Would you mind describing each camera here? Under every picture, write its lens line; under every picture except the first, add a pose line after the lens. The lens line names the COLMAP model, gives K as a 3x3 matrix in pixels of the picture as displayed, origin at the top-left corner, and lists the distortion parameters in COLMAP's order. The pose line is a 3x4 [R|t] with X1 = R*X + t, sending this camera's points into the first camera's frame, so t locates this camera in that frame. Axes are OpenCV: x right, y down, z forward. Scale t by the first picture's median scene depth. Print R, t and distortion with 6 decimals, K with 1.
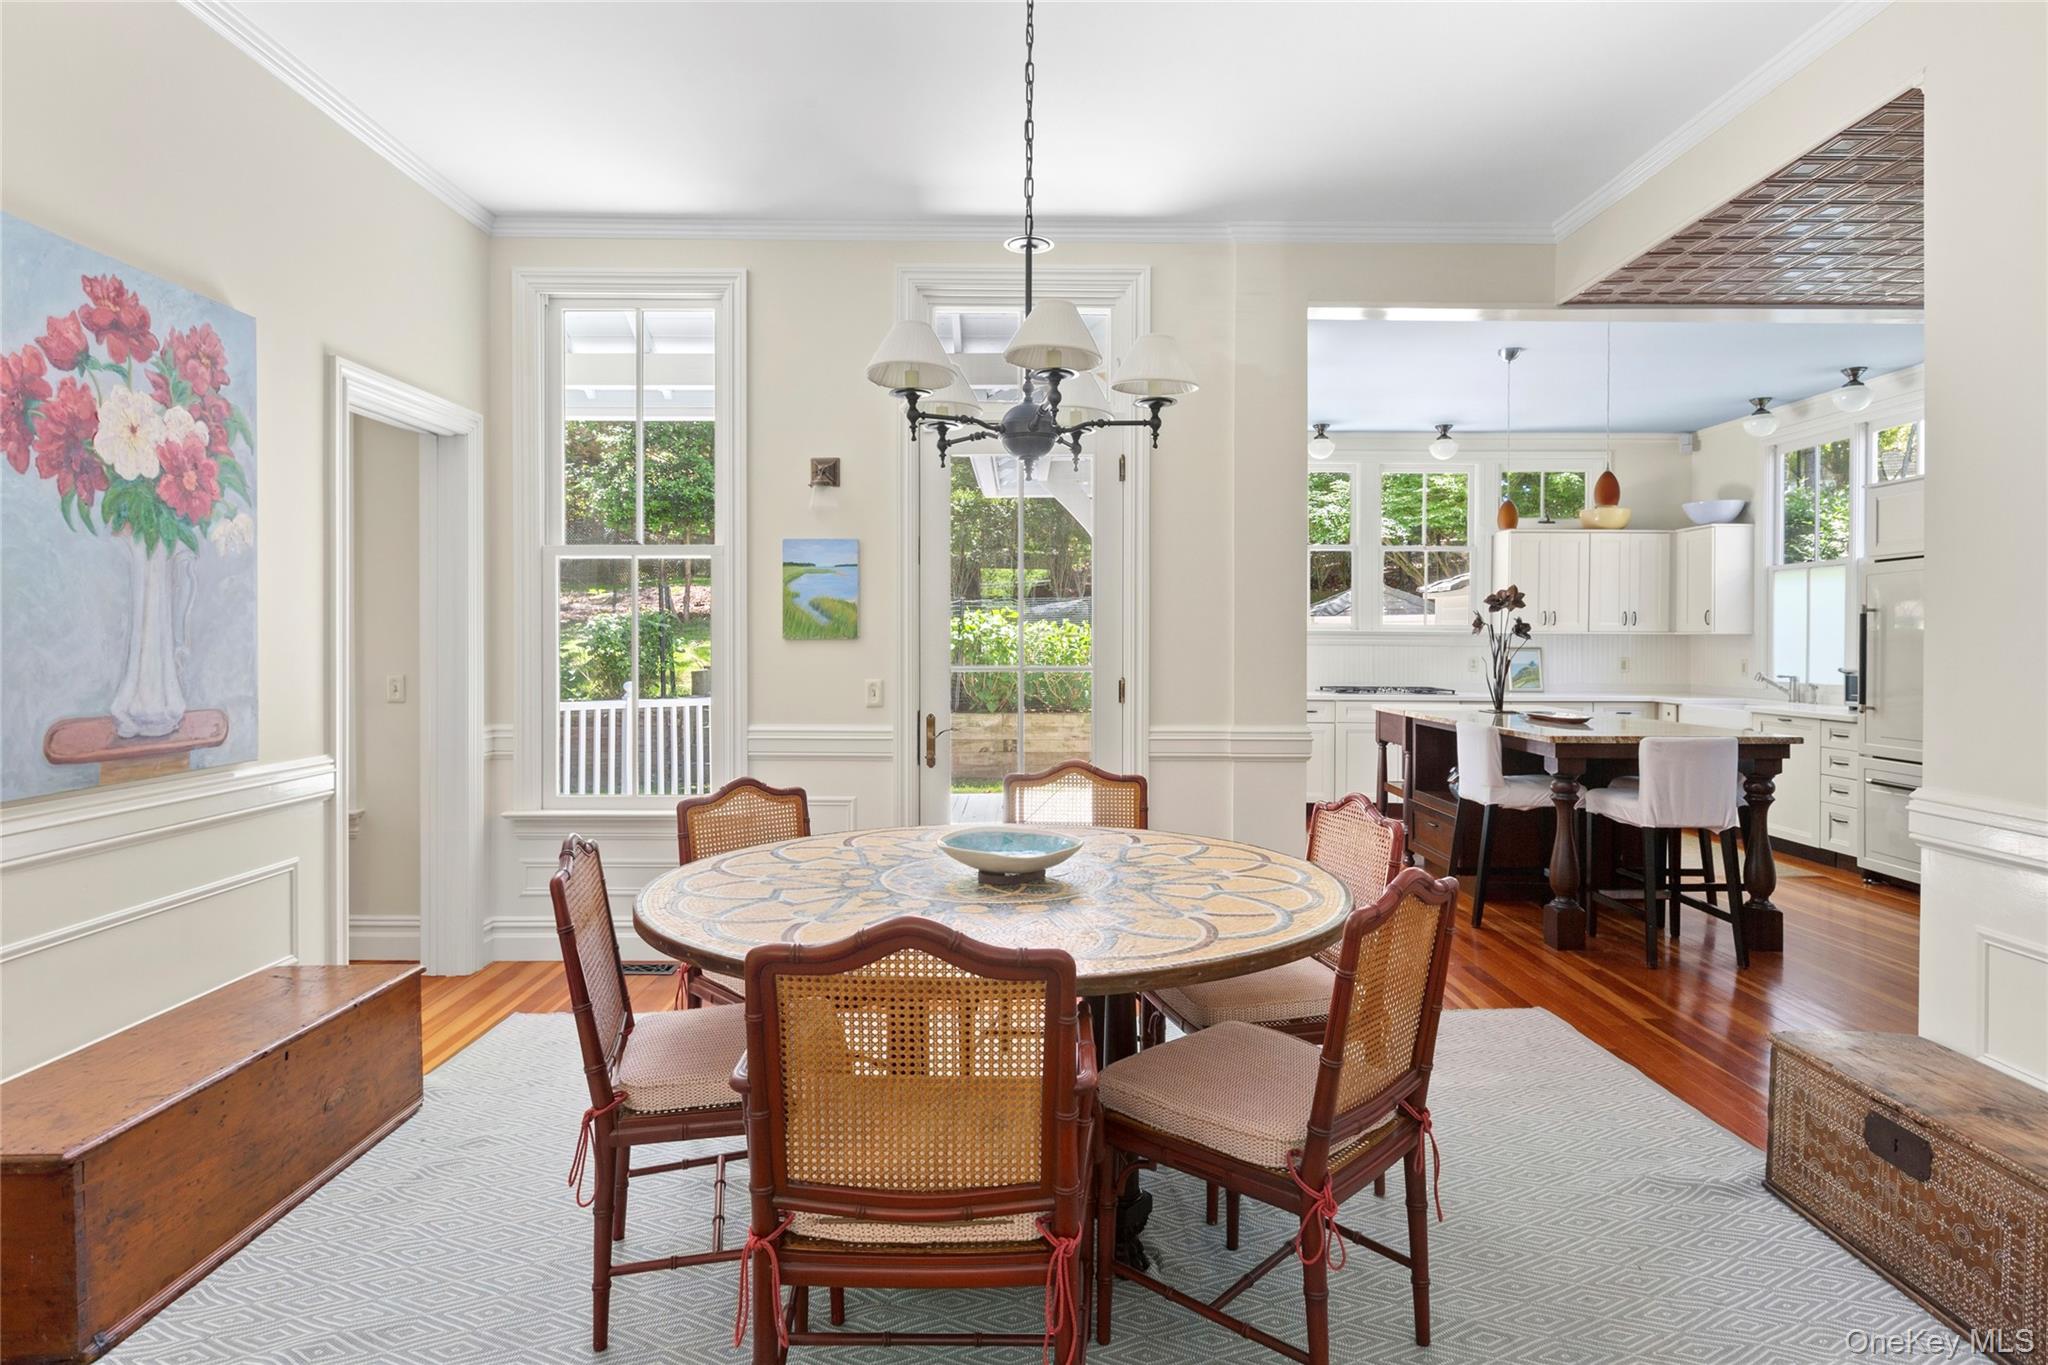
lens RADIAL K [[1120.7, 0, 1022.7], [0, 1120.7, 642.6], [0, 0, 1]] dist [-0.004821, -0.001883]
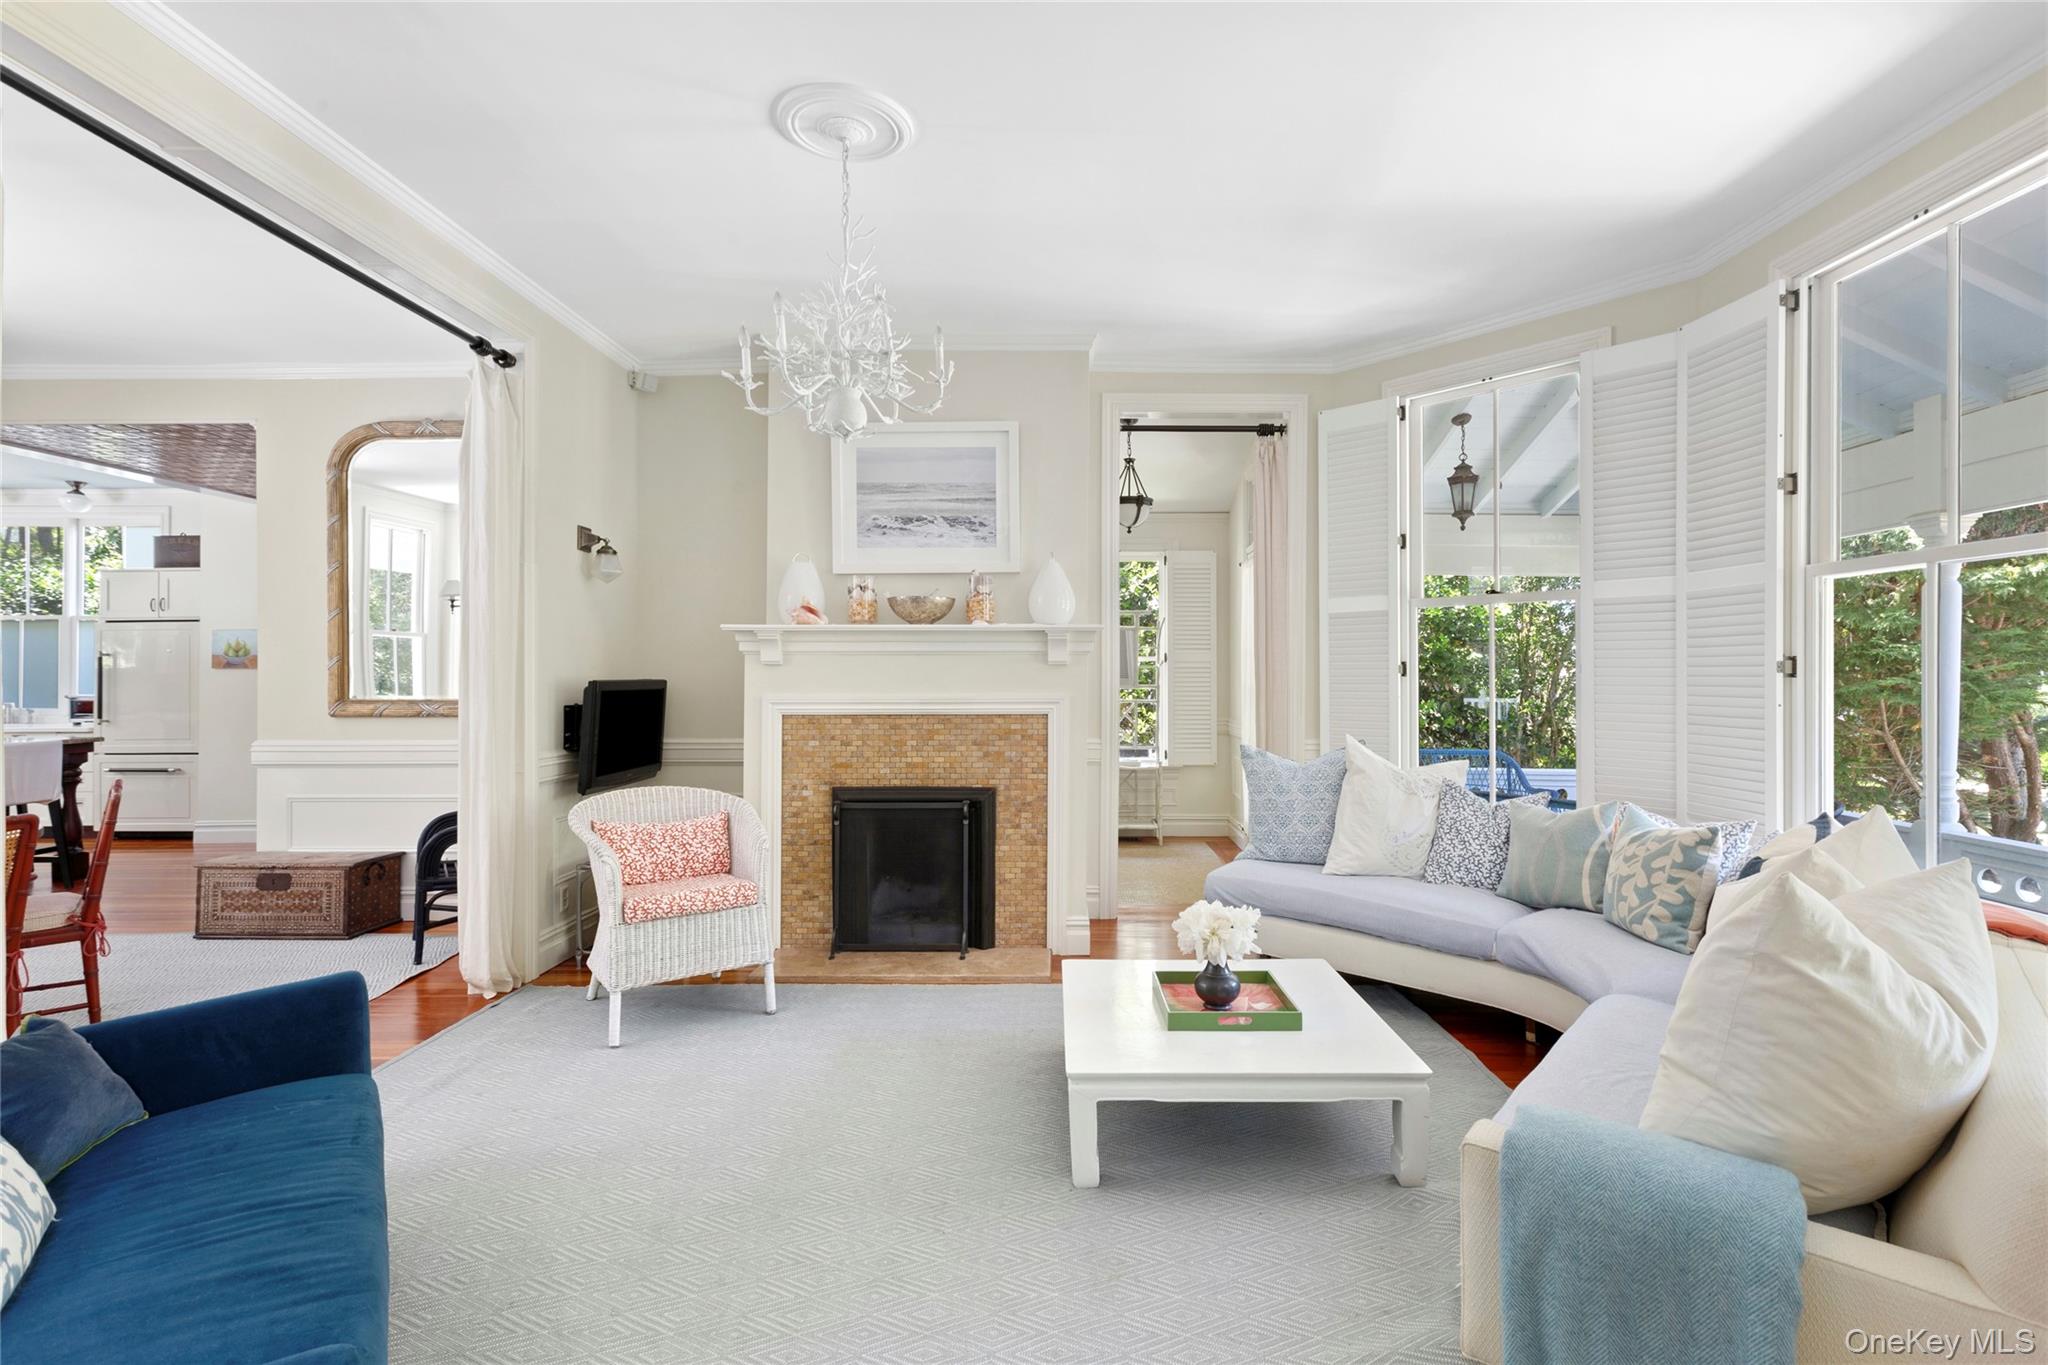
lens RADIAL K [[914.8, 0, 1024.0], [0, 914.8, 682.5], [0, 0, 1]] dist [-0.000576, -0.000083]
pose [[0.030622, -0.011619, 0.999463, -0.346752], [0.006755, 0.999912, 0.011417, 0.001628], [-0.999508, 0.006402, 0.030698, -0.209954]]
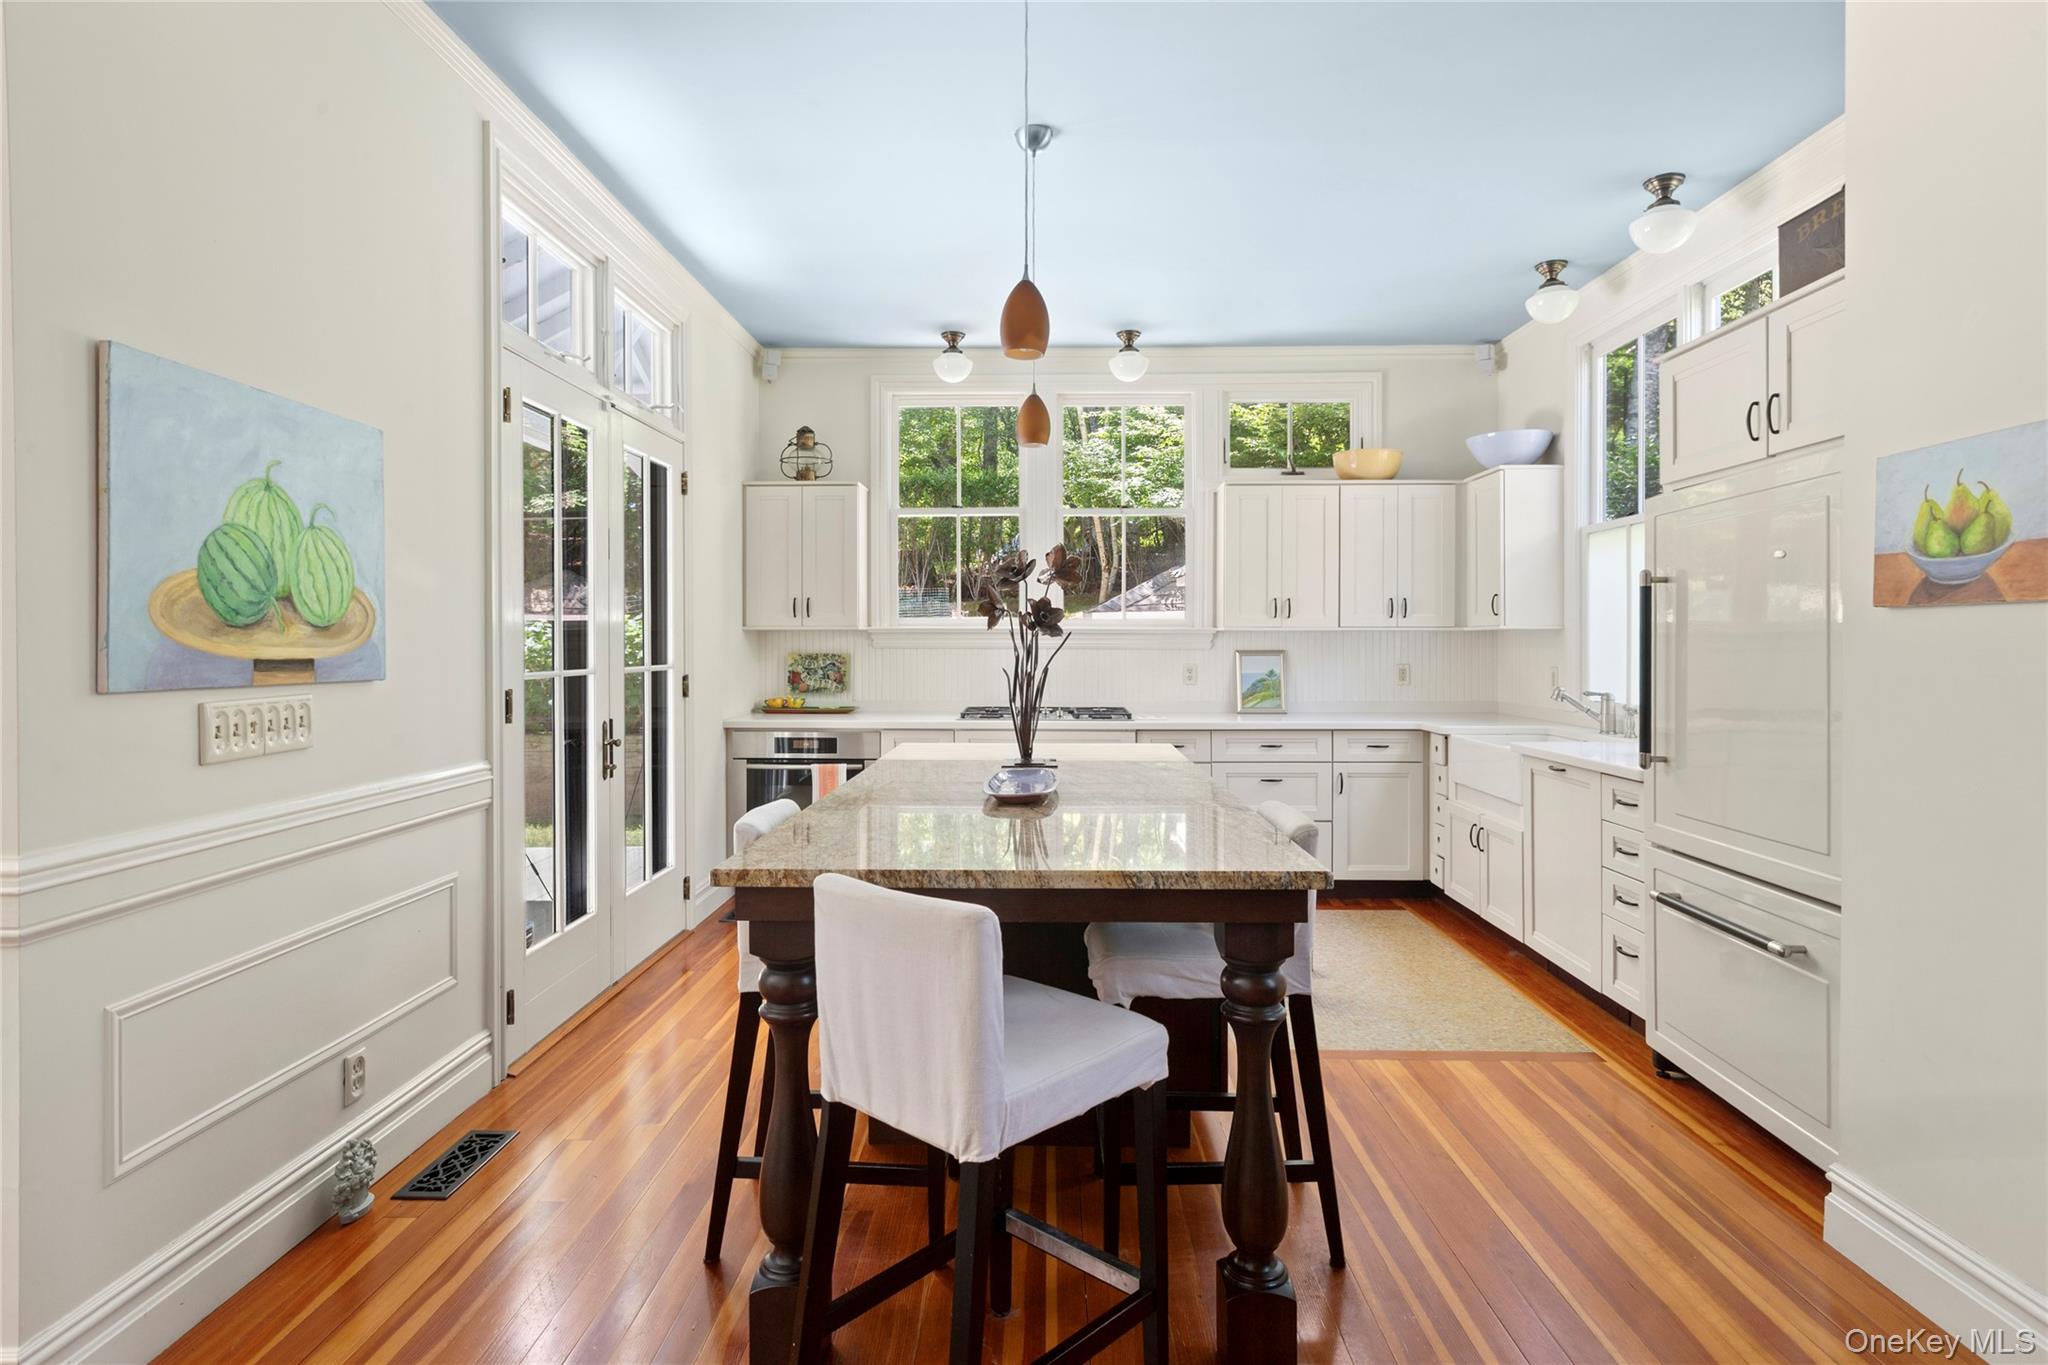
lens RADIAL K [[1074.0, 0, 1029.5], [0, 1074.0, 649.5], [0, 0, 1]] dist [-0.002191, -0.000350]
pose [[0.999875, -0.004137, -0.015231, 0.389328], [0.004172, 0.999989, 0.002271, 0.002167], [0.015221, -0.002334, 0.999881, 0.398795]]
